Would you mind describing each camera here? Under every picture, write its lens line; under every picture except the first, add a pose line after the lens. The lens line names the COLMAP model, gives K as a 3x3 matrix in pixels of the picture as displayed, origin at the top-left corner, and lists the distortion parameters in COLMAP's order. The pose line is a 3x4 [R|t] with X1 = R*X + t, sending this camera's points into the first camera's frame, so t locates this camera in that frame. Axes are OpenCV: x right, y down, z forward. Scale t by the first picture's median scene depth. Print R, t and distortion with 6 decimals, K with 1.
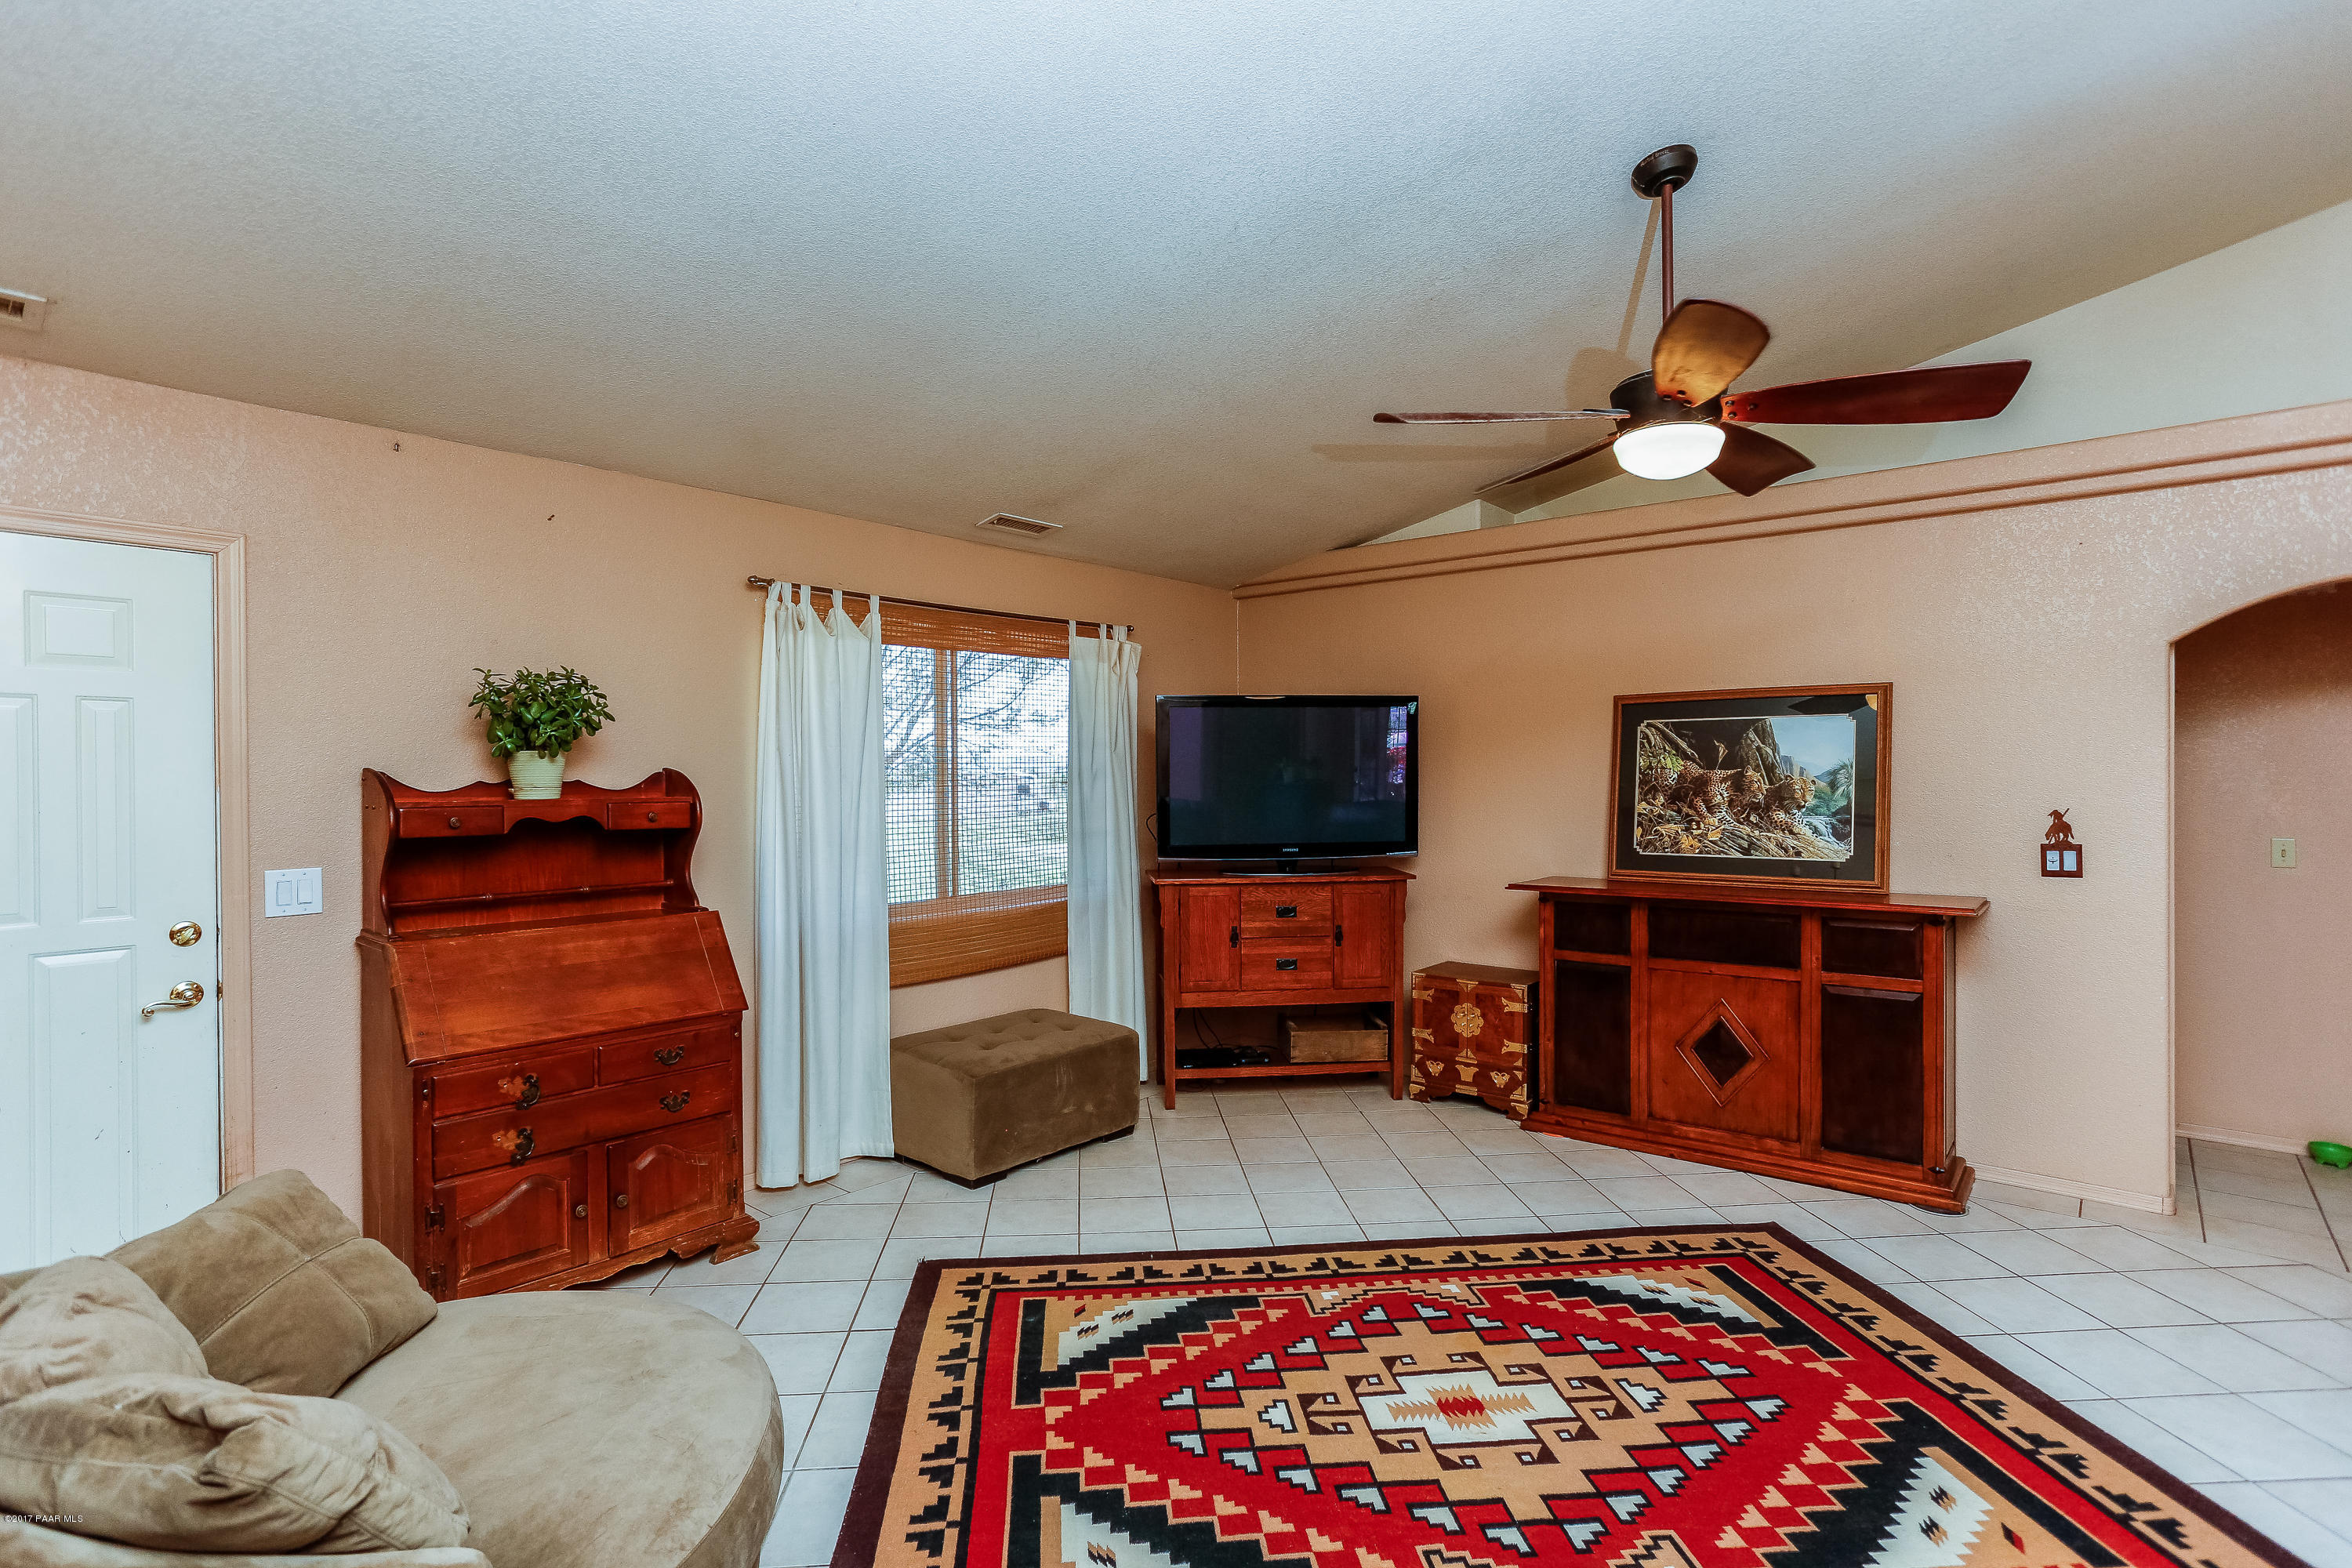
lens RADIAL K [[1128.0, 0, 1183.1], [0, 1128.0, 786.9], [0, 0, 1]] dist [-0.023018, 0.009331]
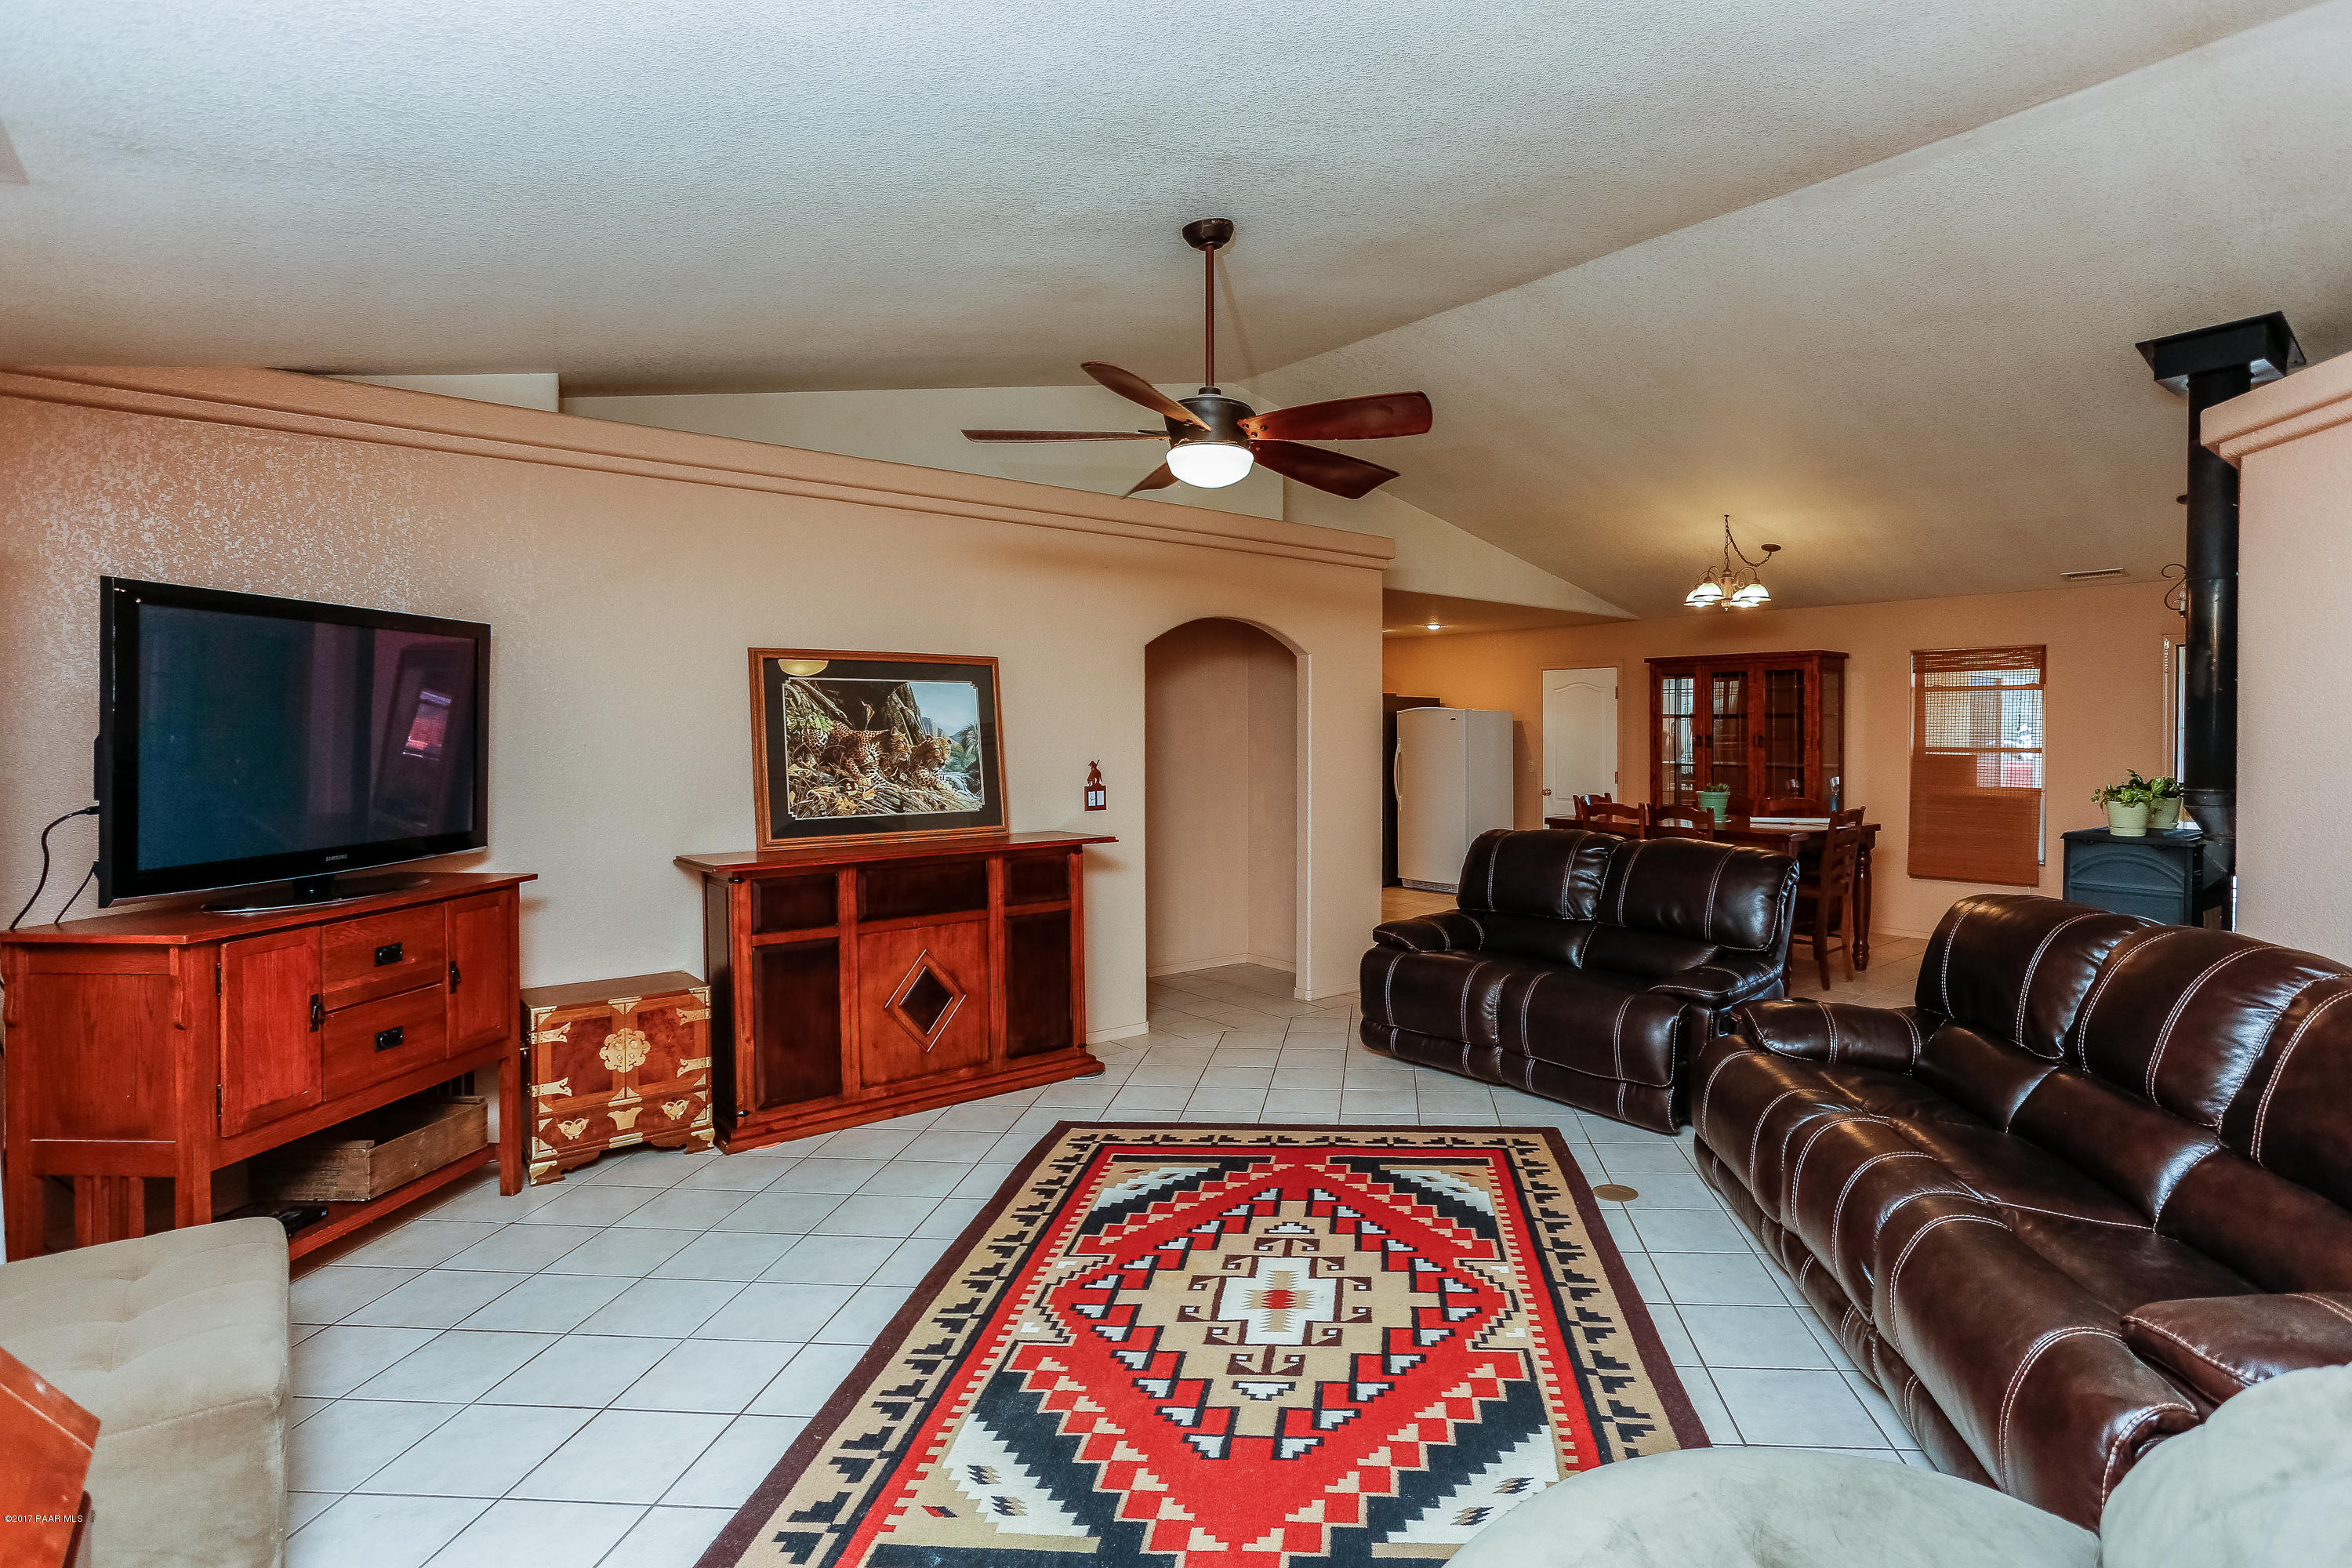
lens RADIAL K [[1199.6, 0, 1280.1], [0, 1199.6, 749.2], [0, 0, 1]] dist [-0.025551, 0.001816]
pose [[0.154219, -0.008765, 0.987998, -0.576800], [0.008608, 0.999935, 0.007527, -0.003219], [-0.987999, 0.007343, 0.154285, 0.506103]]
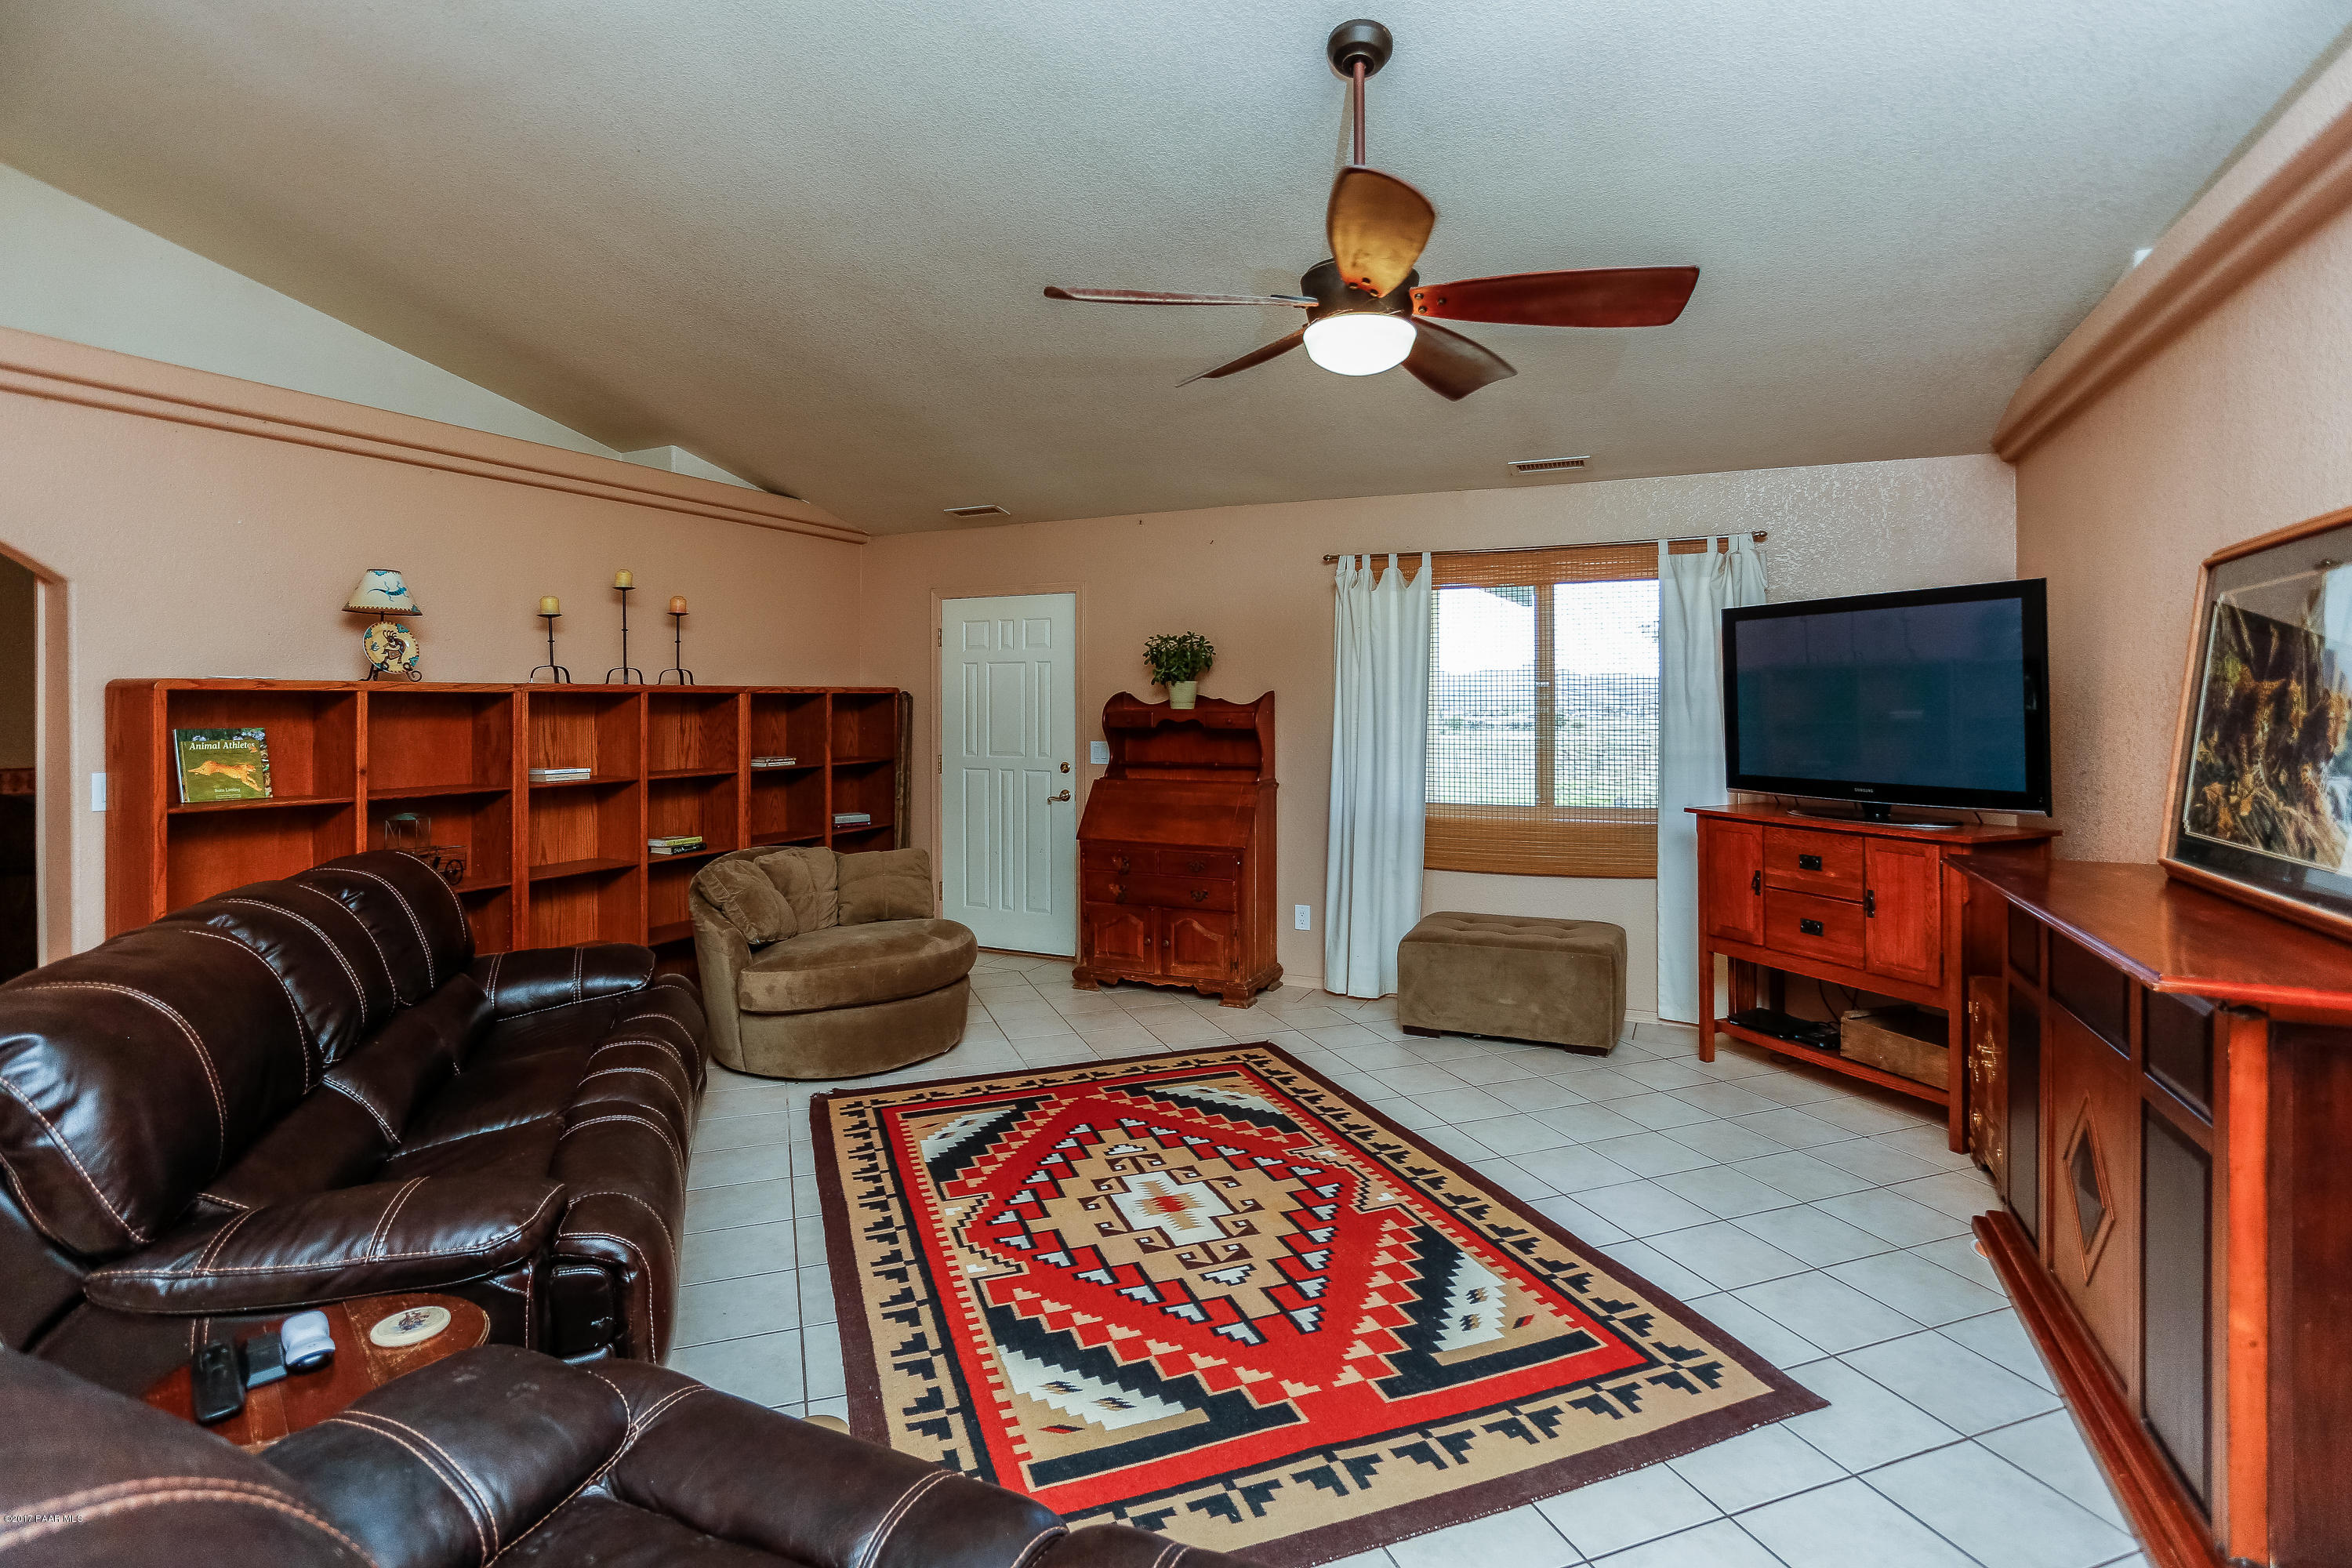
lens RADIAL K [[1128.0, 0, 1184.2], [0, 1128.0, 698.8], [0, 0, 1]] dist [-0.023018, 0.009331]
pose [[0.279942, 0.000112, -0.960017, 0.899205], [-0.010294, 0.999943, -0.002885, -0.000124], [0.959962, 0.010690, 0.279928, 0.413849]]
